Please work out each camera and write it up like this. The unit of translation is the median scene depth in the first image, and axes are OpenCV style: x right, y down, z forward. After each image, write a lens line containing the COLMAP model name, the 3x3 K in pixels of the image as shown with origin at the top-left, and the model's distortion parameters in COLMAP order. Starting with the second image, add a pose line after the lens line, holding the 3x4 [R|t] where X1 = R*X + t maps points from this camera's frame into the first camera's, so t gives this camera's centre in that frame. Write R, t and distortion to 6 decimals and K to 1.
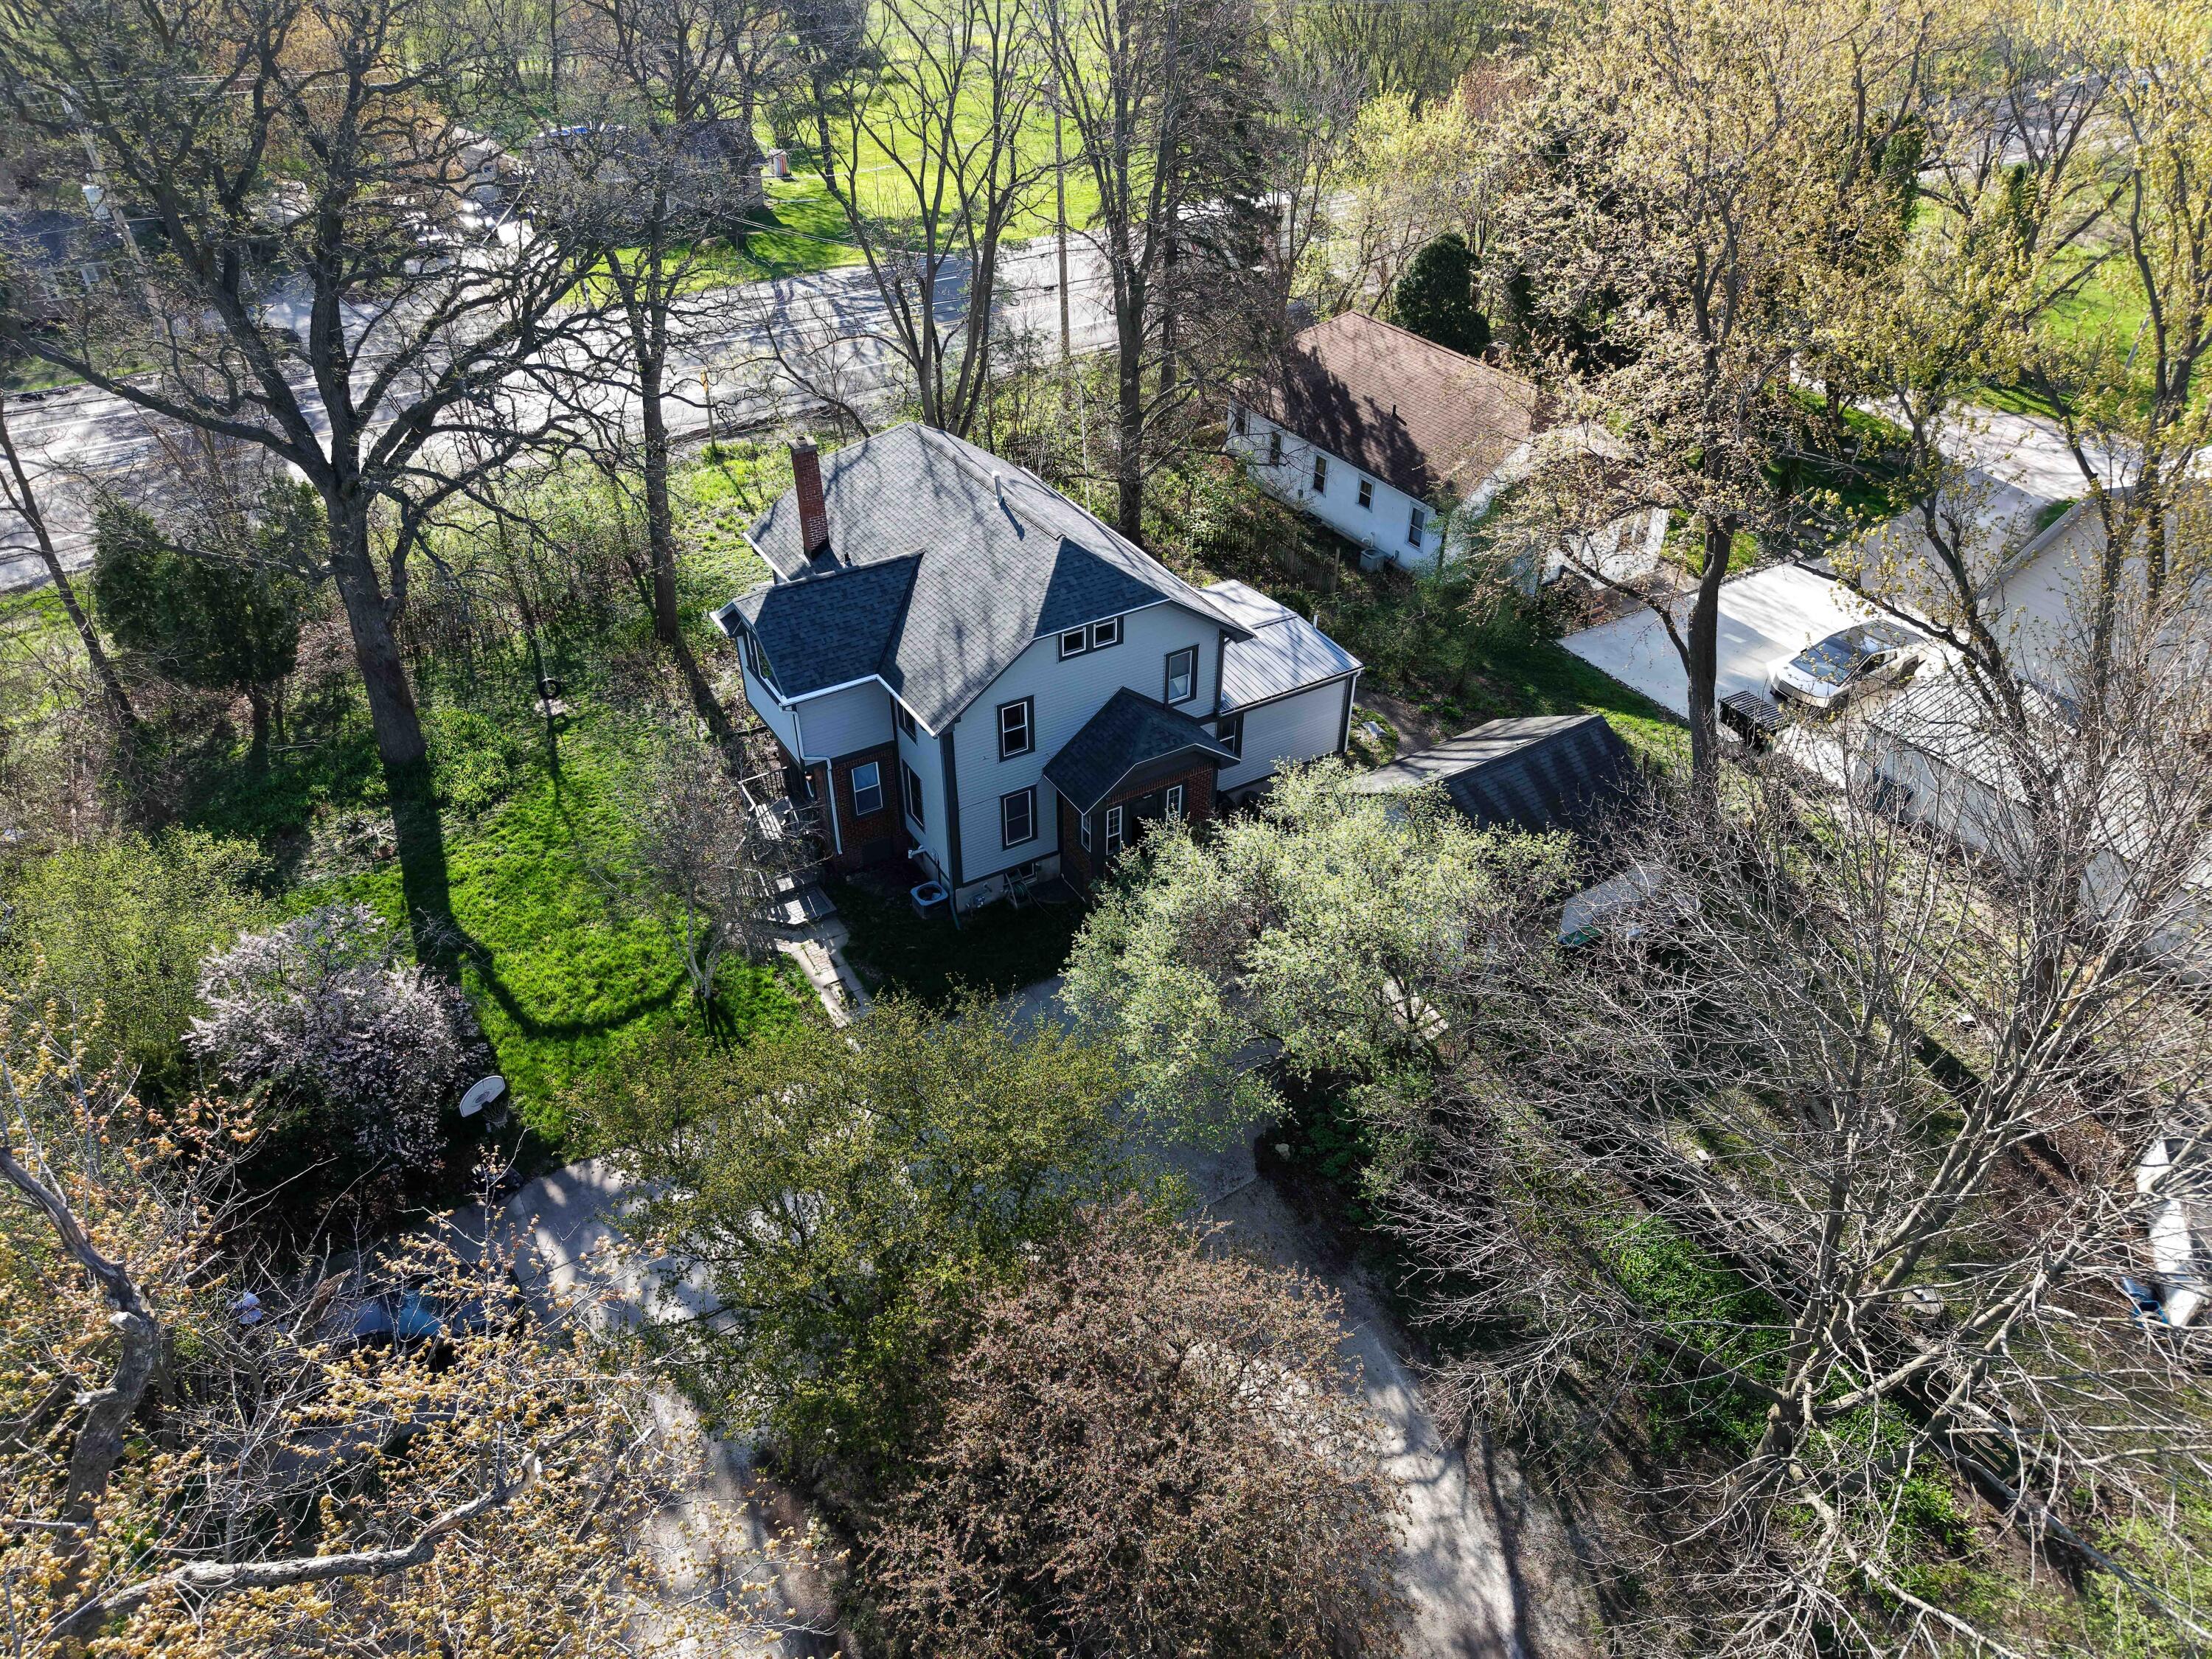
lens RADIAL K [[1505.1, 0, 1106.5], [0, 1505.1, 827.5], [0, 0, 1]] dist [0.013759, -0.001777]
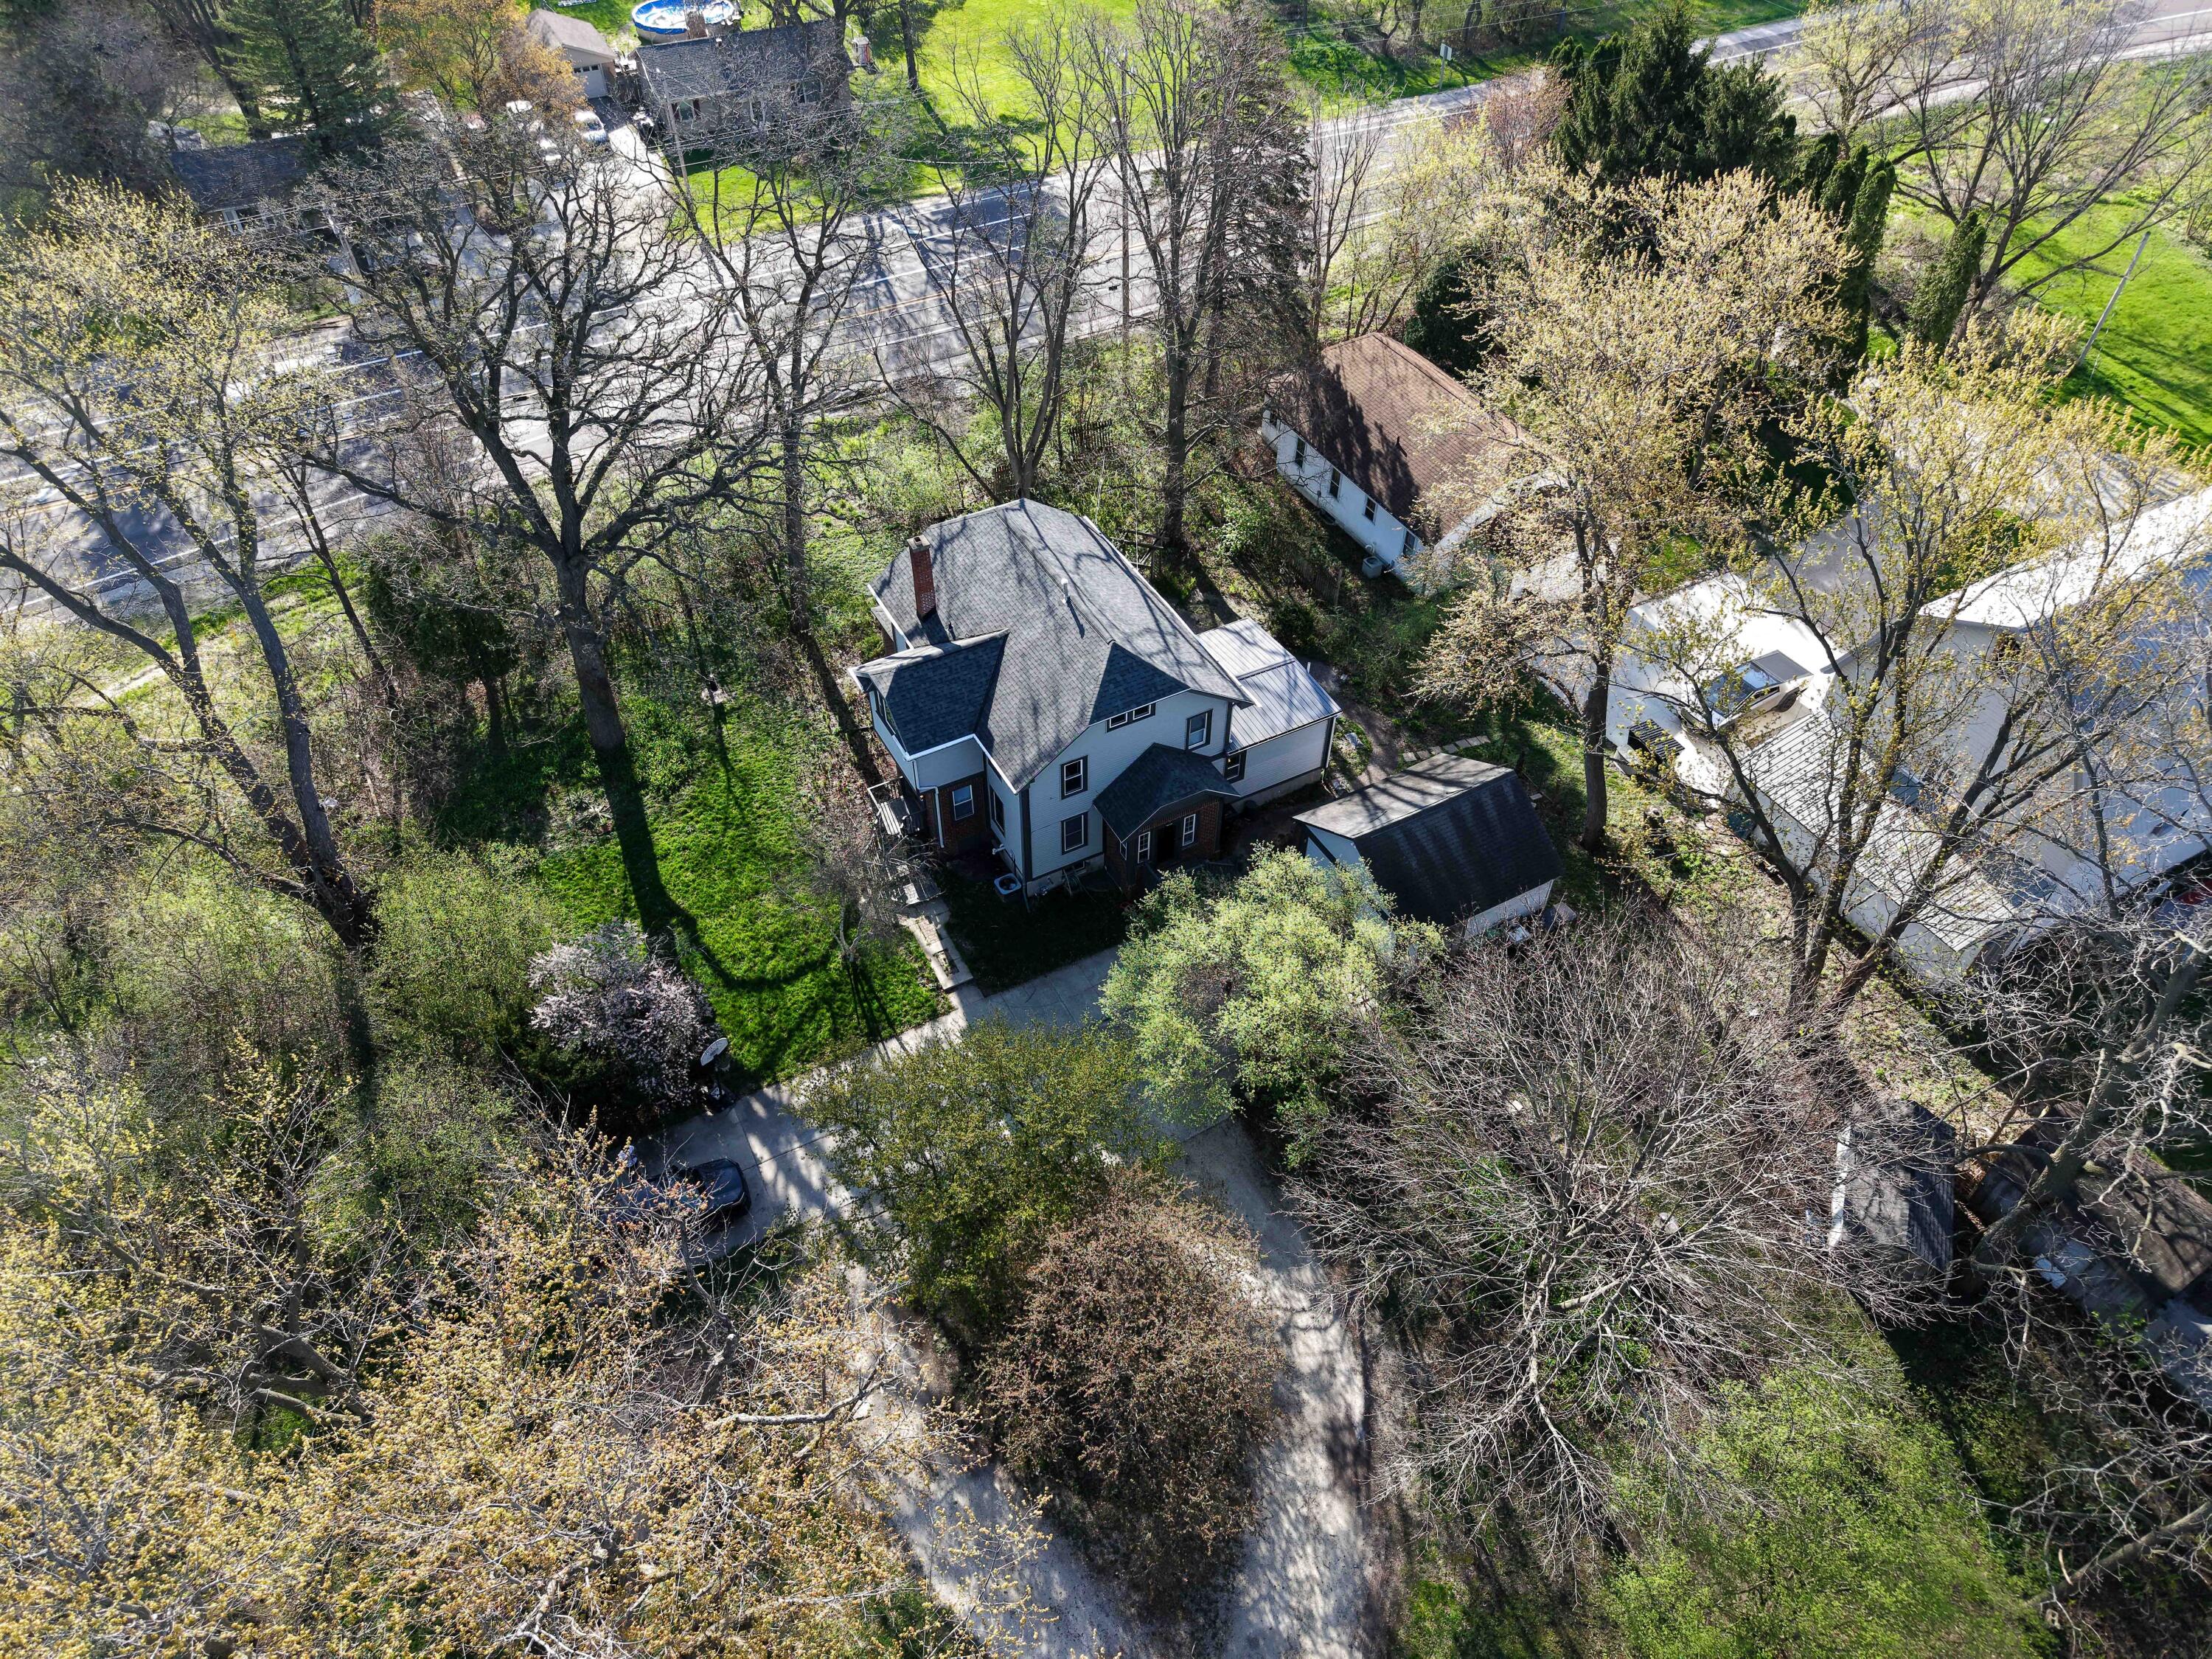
lens RADIAL K [[1505.1, 0, 1108.8], [0, 1505.1, 829.7], [0, 0, 1]] dist [0.013759, -0.001777]
pose [[0.998932, 0.033374, -0.031965, 0.015261], [-0.027566, 0.985488, 0.167492, -0.239167], [0.037091, -0.166432, 0.985355, -0.337737]]
